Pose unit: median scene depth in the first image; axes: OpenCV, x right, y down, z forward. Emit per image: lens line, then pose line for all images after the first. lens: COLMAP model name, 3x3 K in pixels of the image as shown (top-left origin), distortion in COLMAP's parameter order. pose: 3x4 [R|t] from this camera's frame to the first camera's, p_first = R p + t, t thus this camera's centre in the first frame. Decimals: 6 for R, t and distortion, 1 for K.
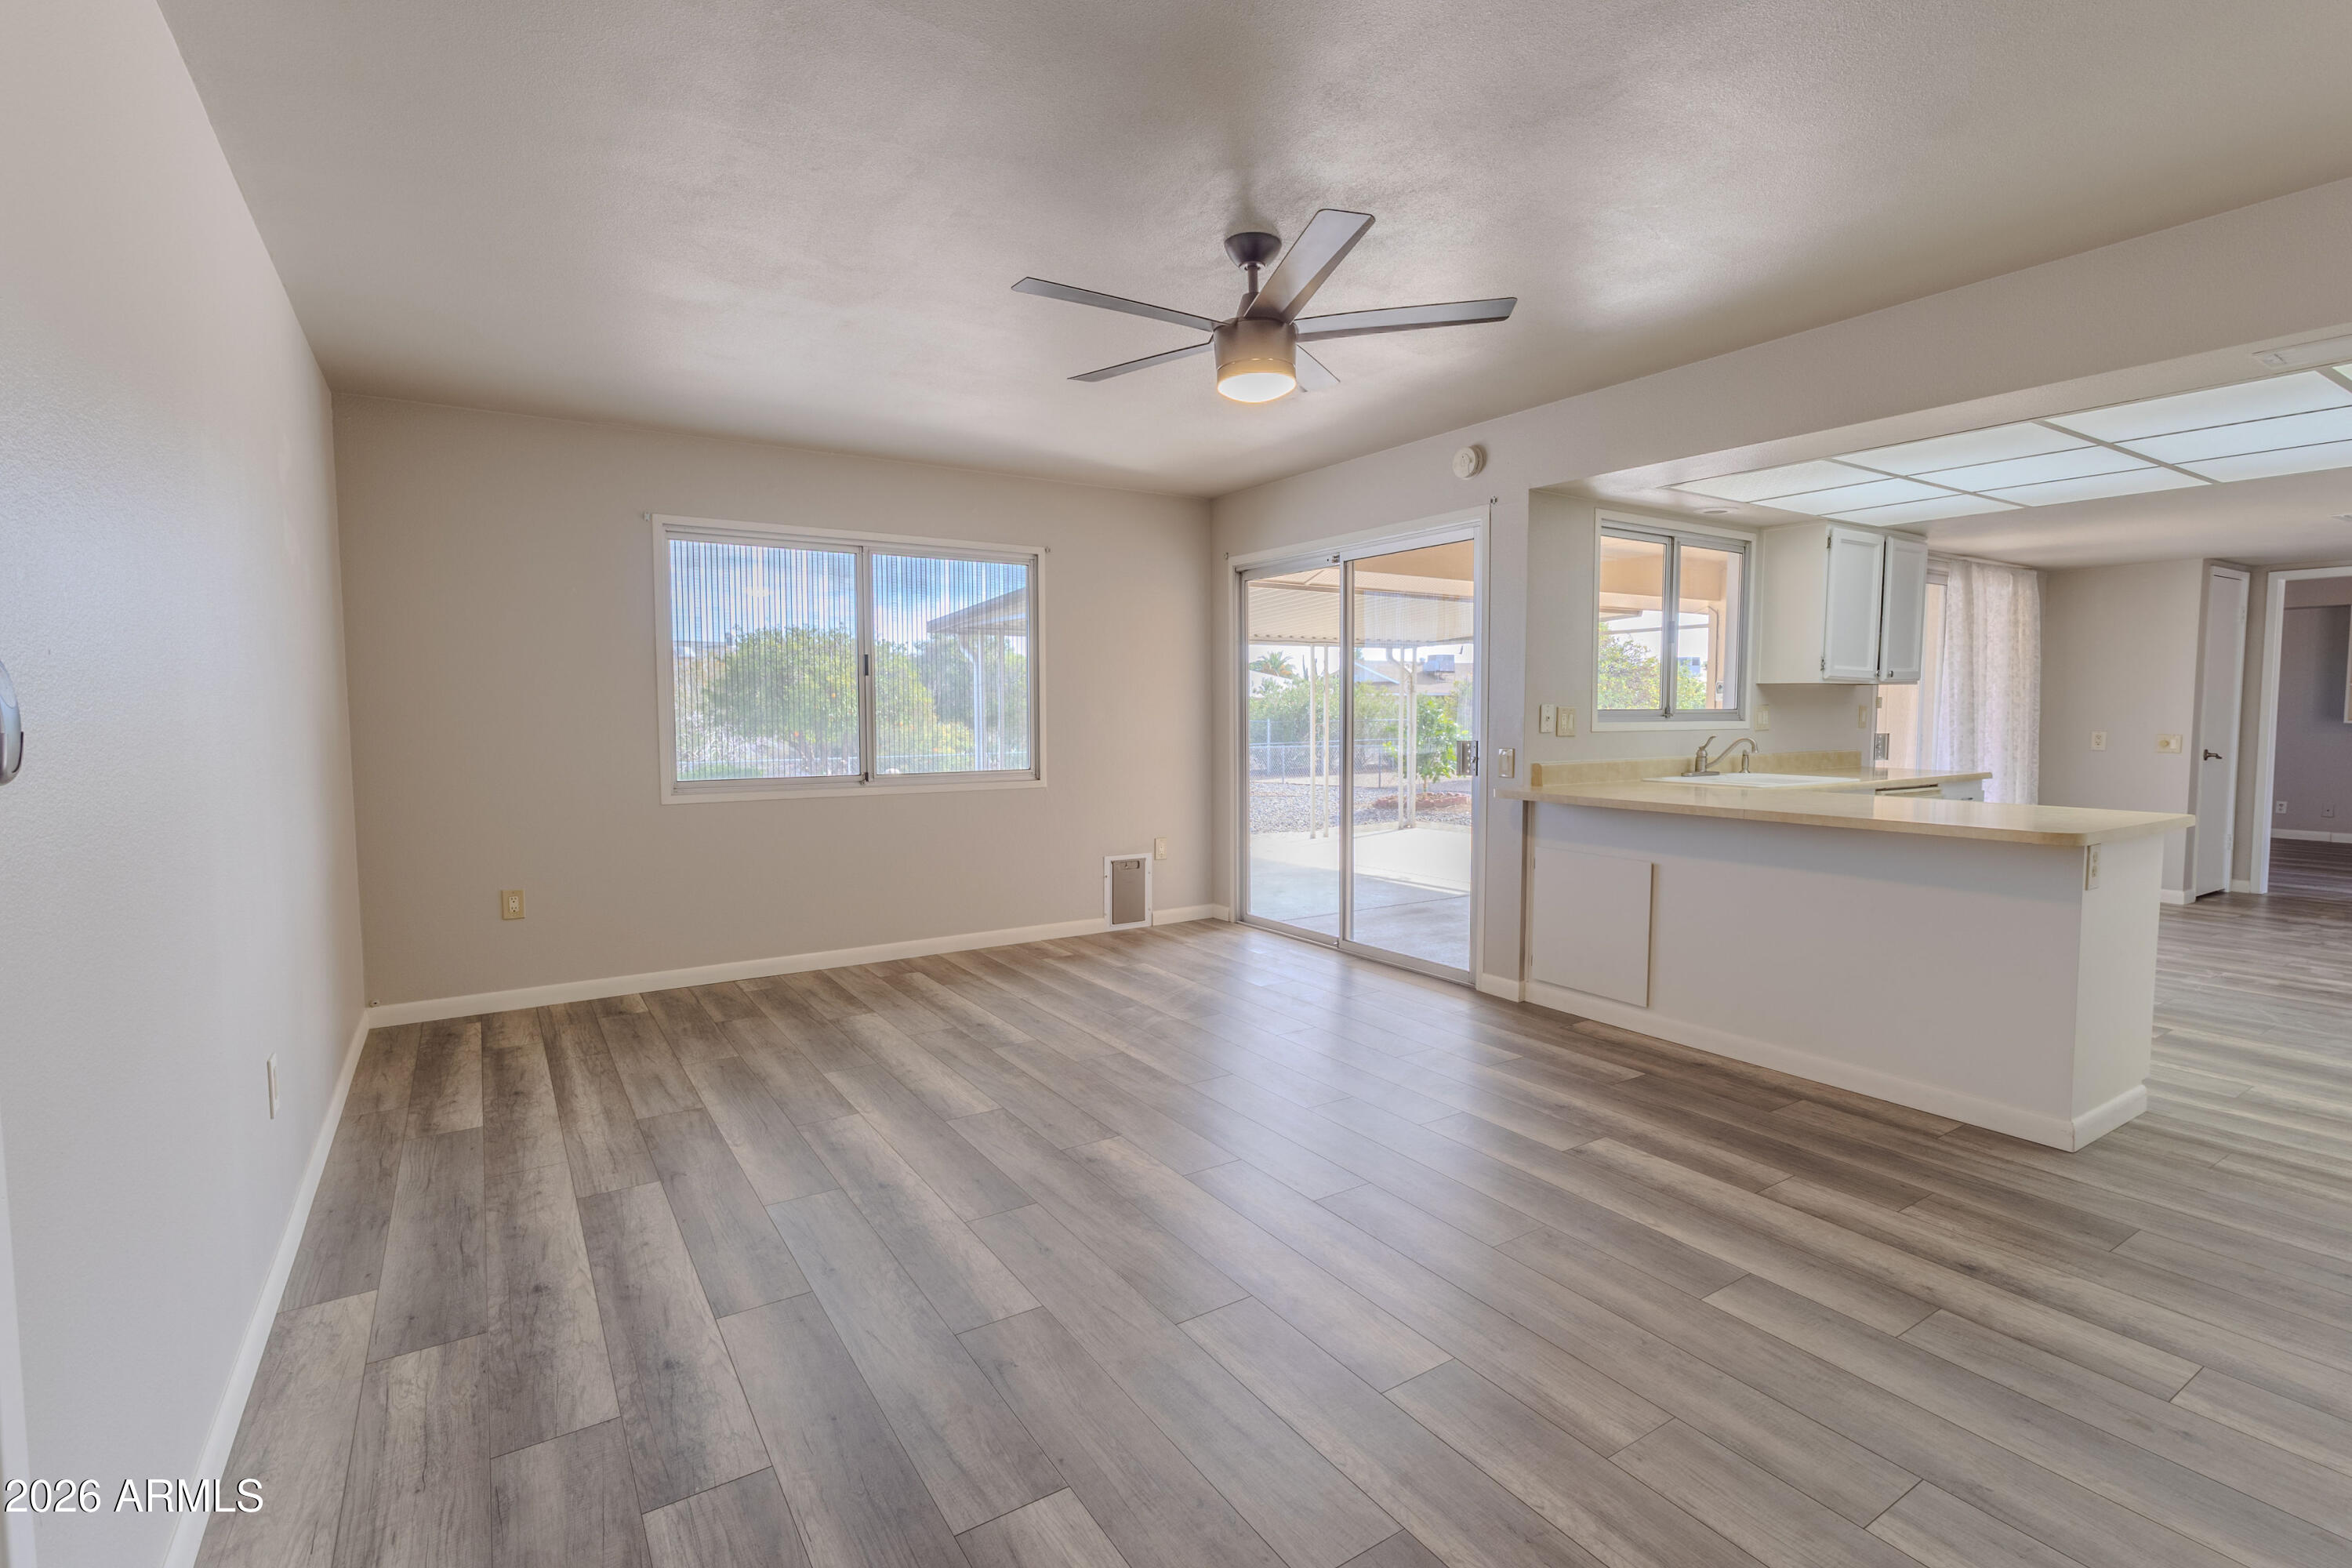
lens RADIAL K [[1089.9, 0, 1176.0], [0, 1089.9, 784.0], [0, 0, 1]] dist [-0.001615, 0.000296]
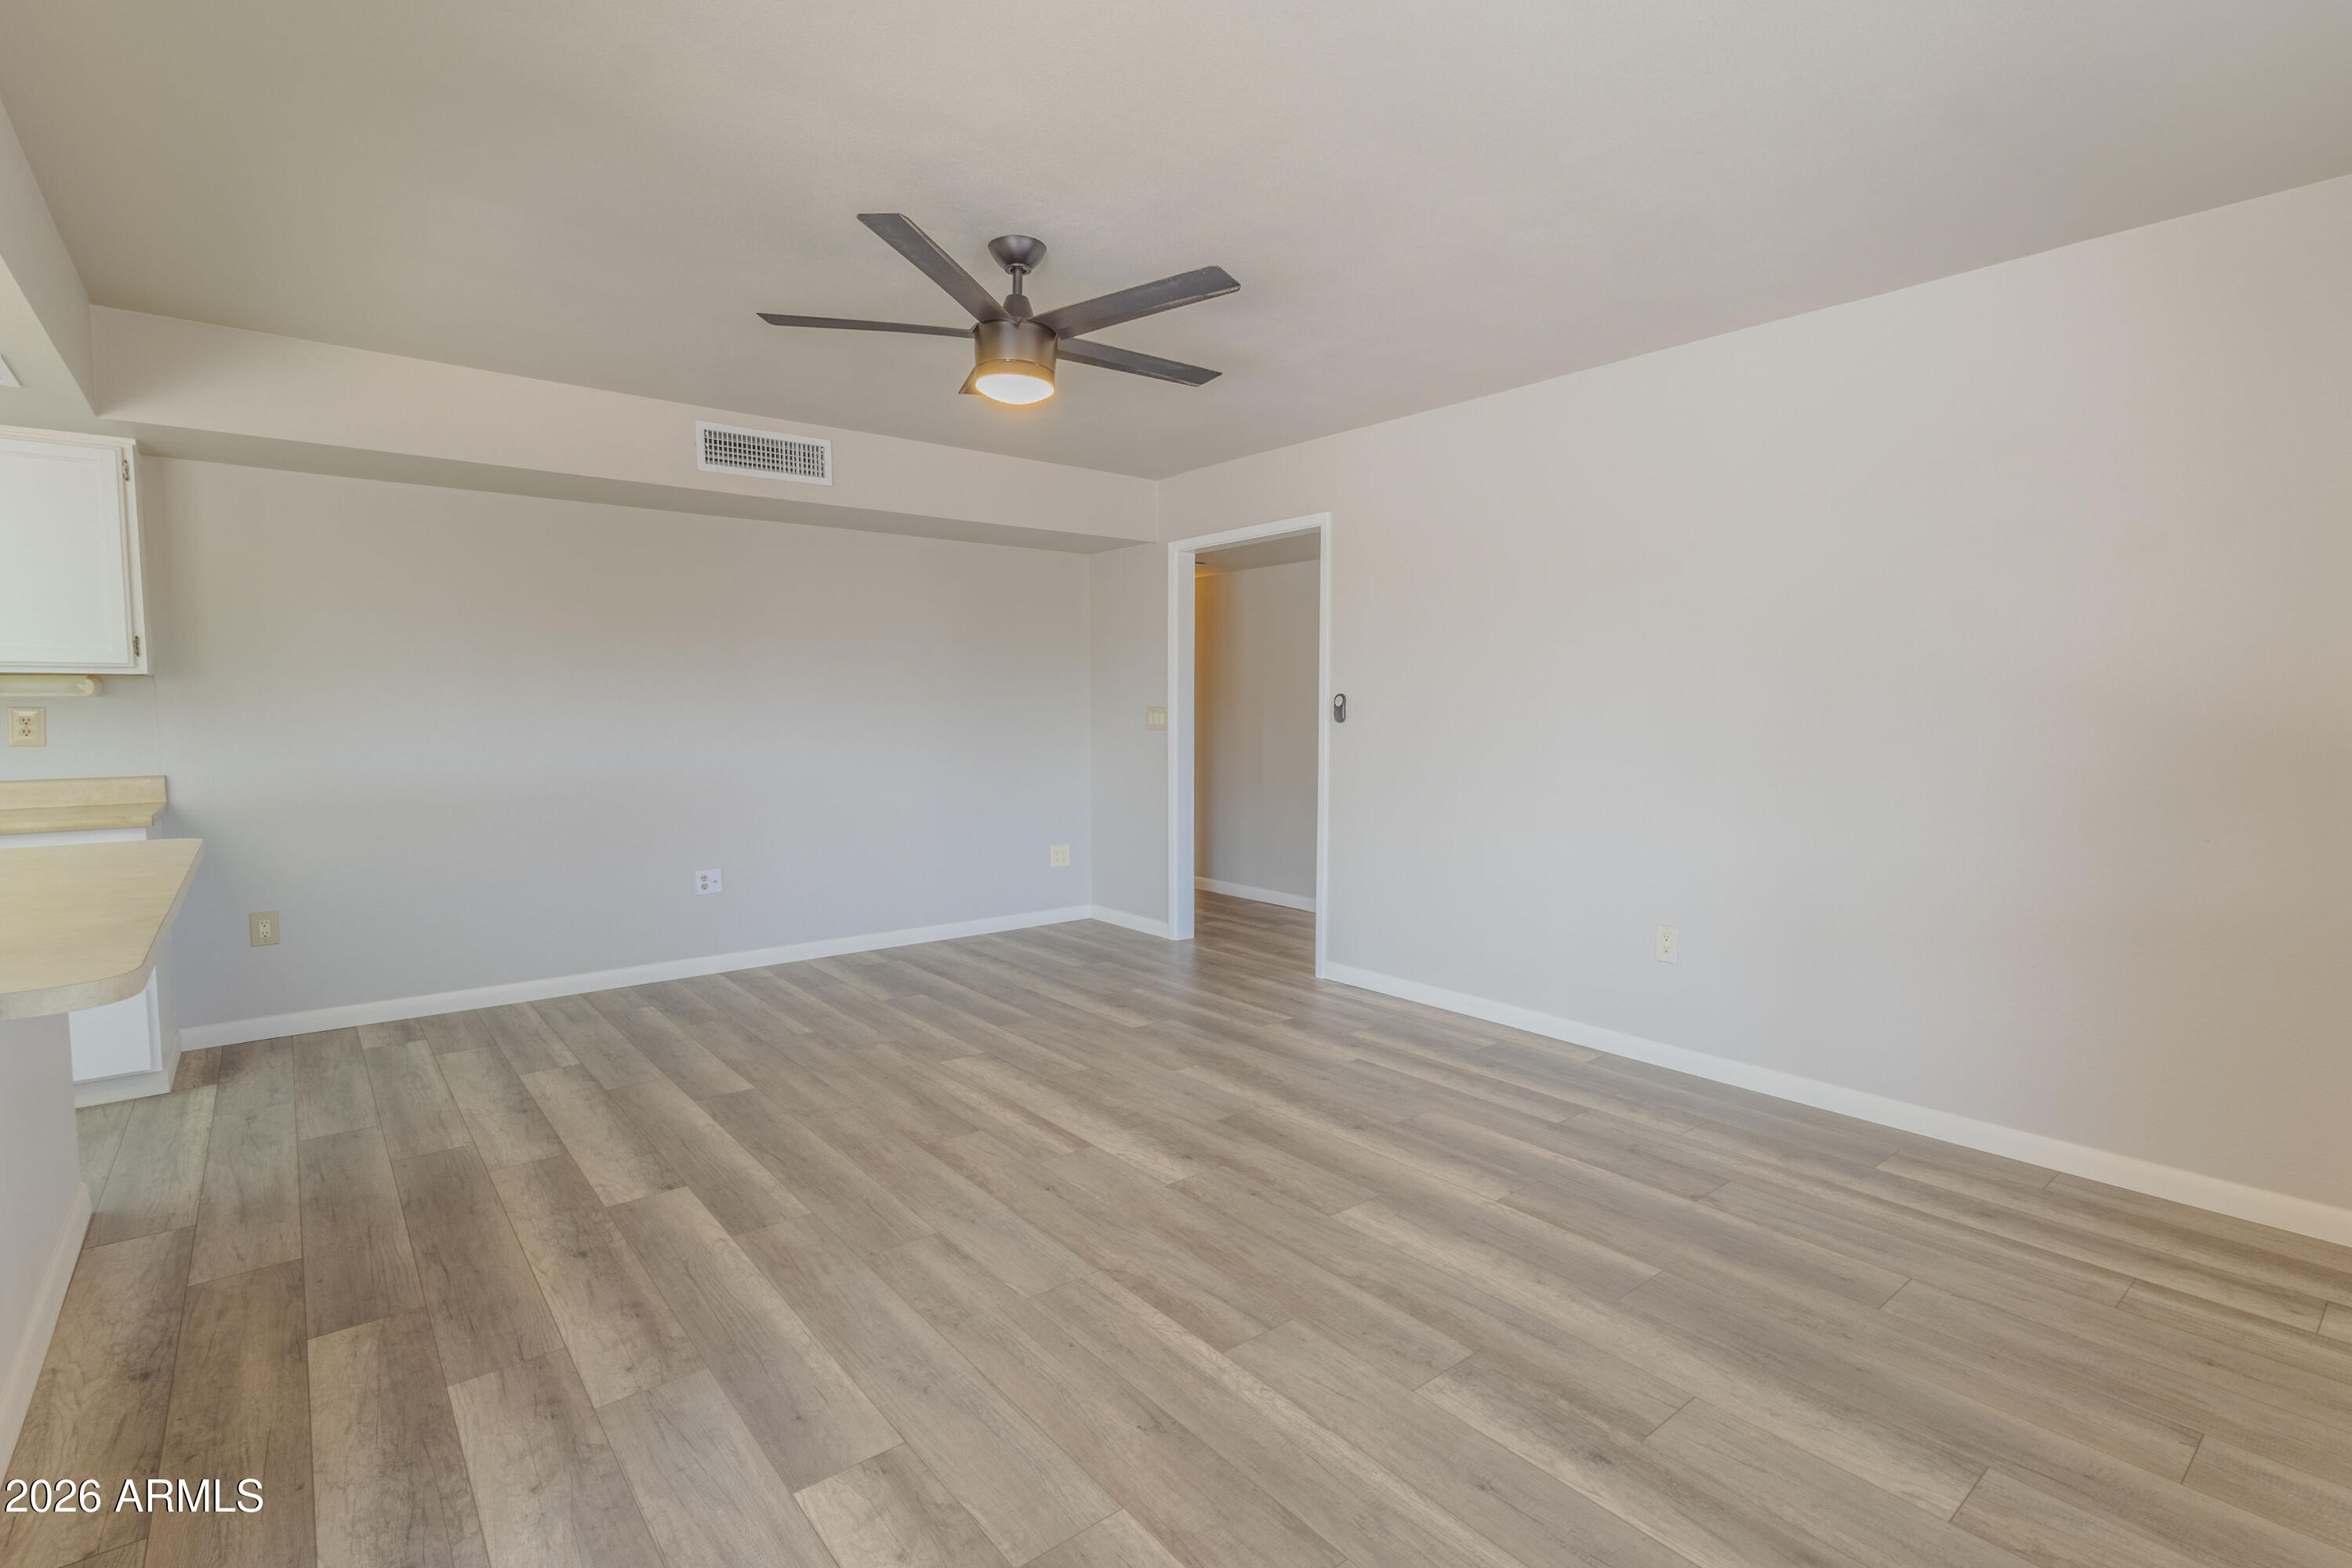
lens RADIAL K [[1089.9, 0, 1176.0], [0, 1089.9, 784.0], [0, 0, 1]] dist [-0.001615, 0.000296]
pose [[-0.993919, 0.011302, -0.109533, 0.036255], [-0.004286, 0.989995, 0.141039, -0.129984], [0.110031, 0.140651, -0.983926, 1.837634]]
